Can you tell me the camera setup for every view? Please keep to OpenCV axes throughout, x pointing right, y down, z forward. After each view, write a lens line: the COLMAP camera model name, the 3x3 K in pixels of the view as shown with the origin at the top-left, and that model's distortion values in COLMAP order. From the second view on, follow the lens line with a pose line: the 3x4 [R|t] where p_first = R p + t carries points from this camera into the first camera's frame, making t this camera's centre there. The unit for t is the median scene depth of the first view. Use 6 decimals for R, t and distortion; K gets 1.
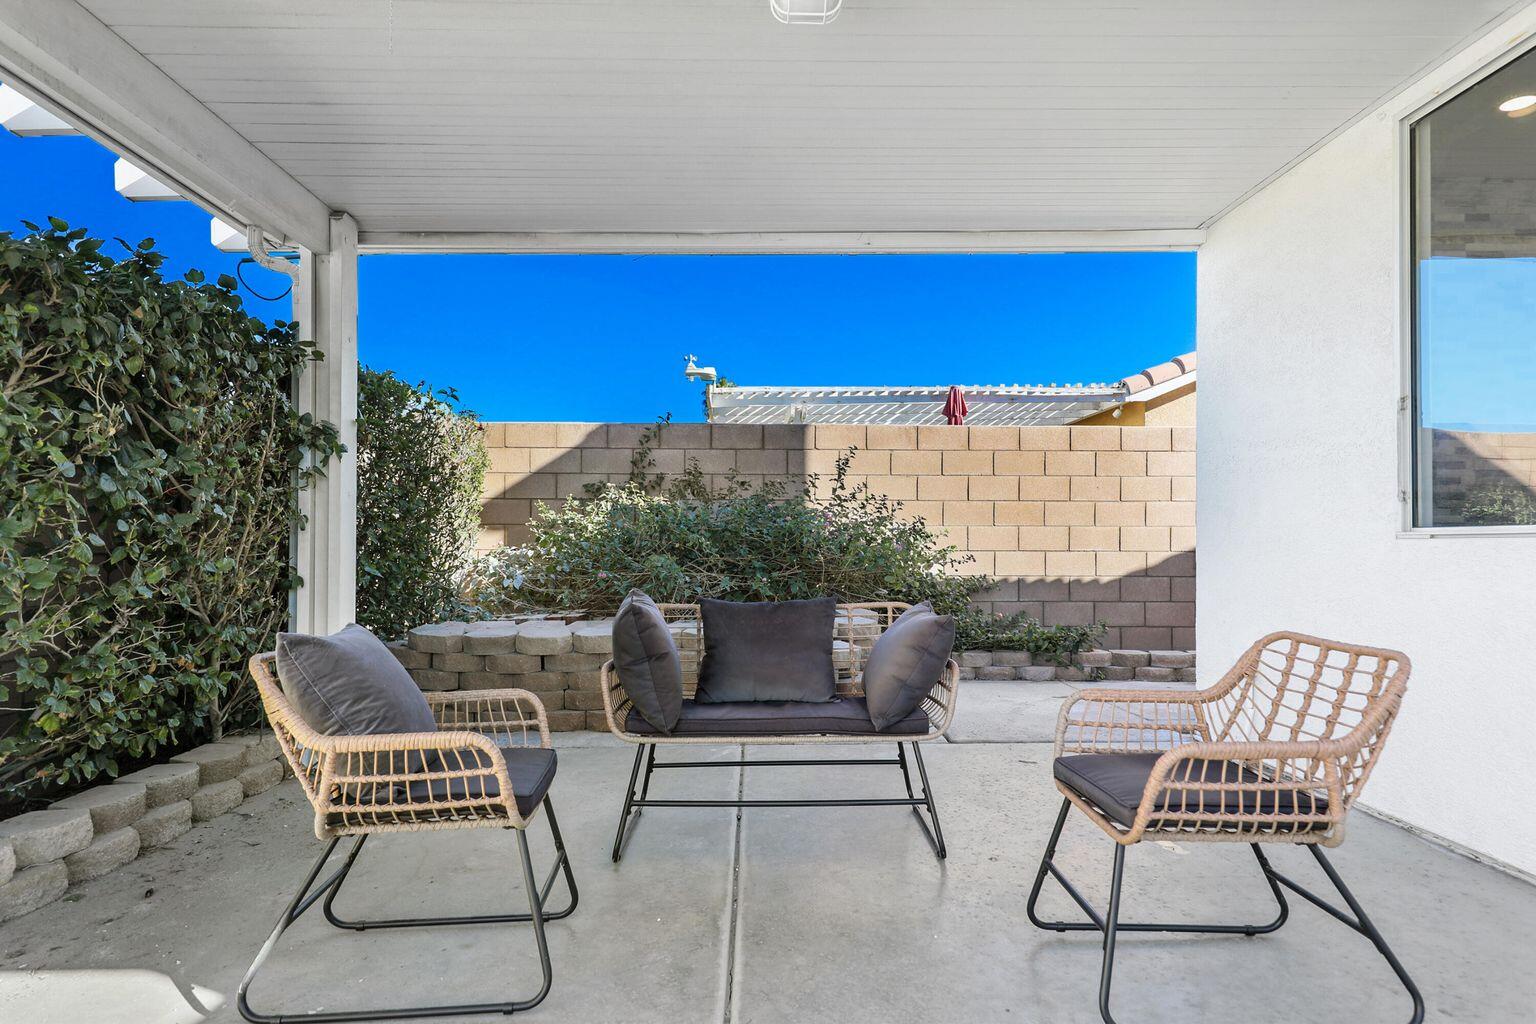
lens RADIAL K [[894.3, 0, 771.8], [0, 894.3, 524.1], [0, 0, 1]] dist [-0.002236, -0.000100]
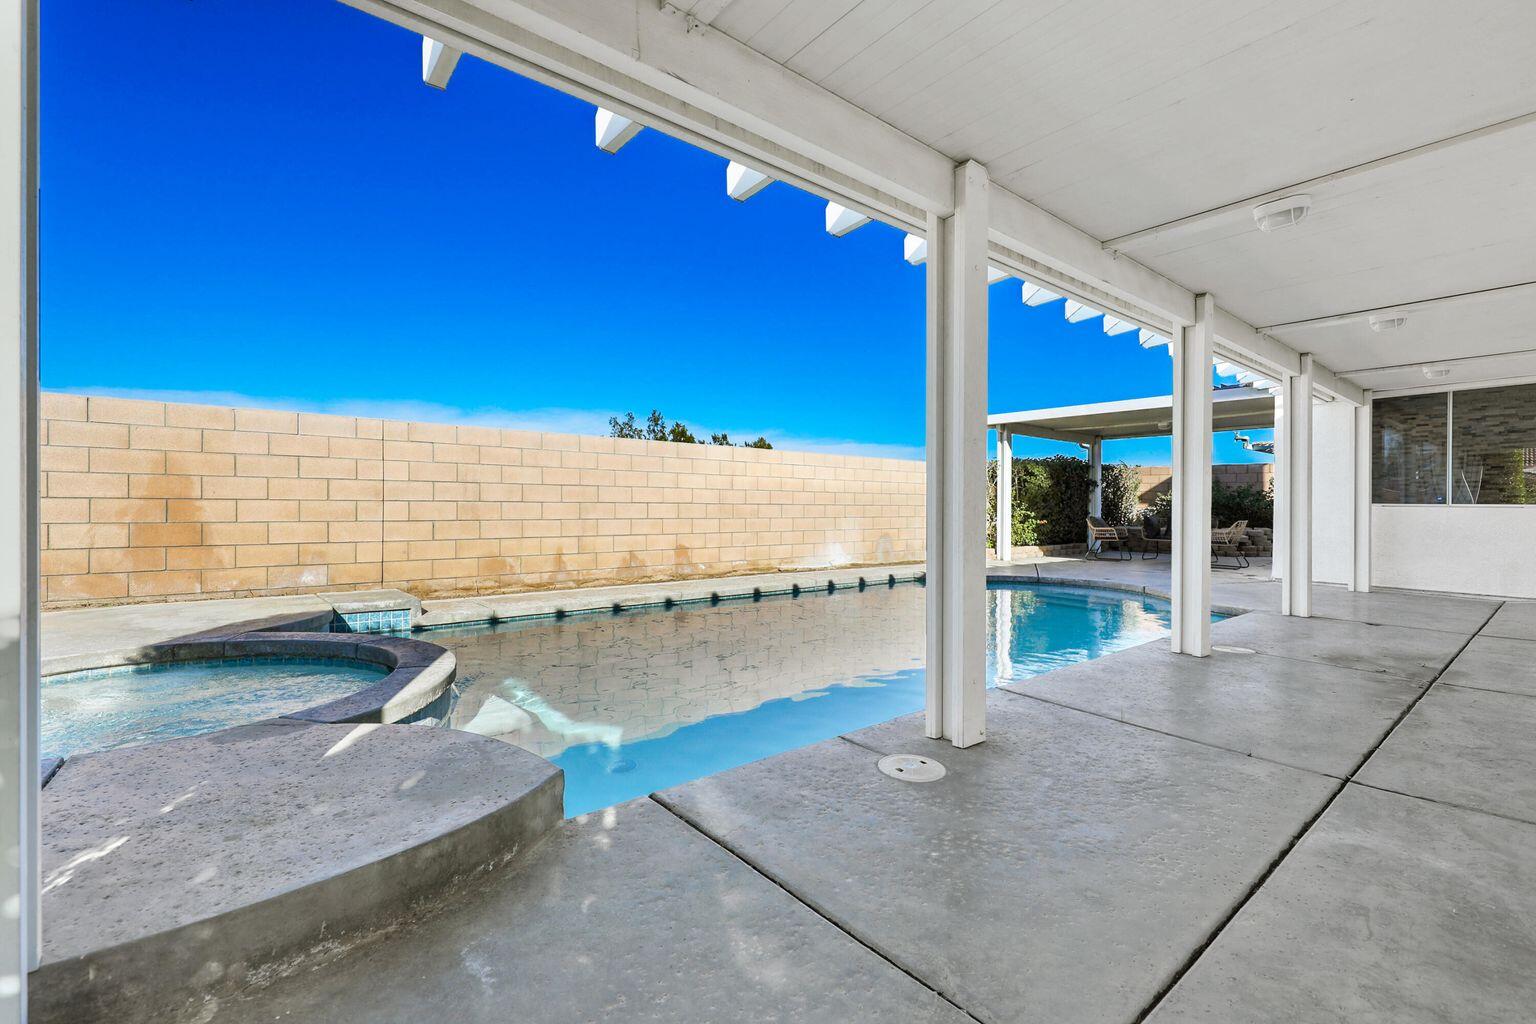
lens RADIAL K [[685.3, 0, 773.7], [0, 685.3, 505.4], [0, 0, 1]] dist [0.002478, 0.000103]
pose [[0.624213, 0.009747, -0.781194, 0.844692], [0.012537, 0.999668, 0.022491, -0.054378], [0.781154, -0.023833, 0.623884, -1.716556]]
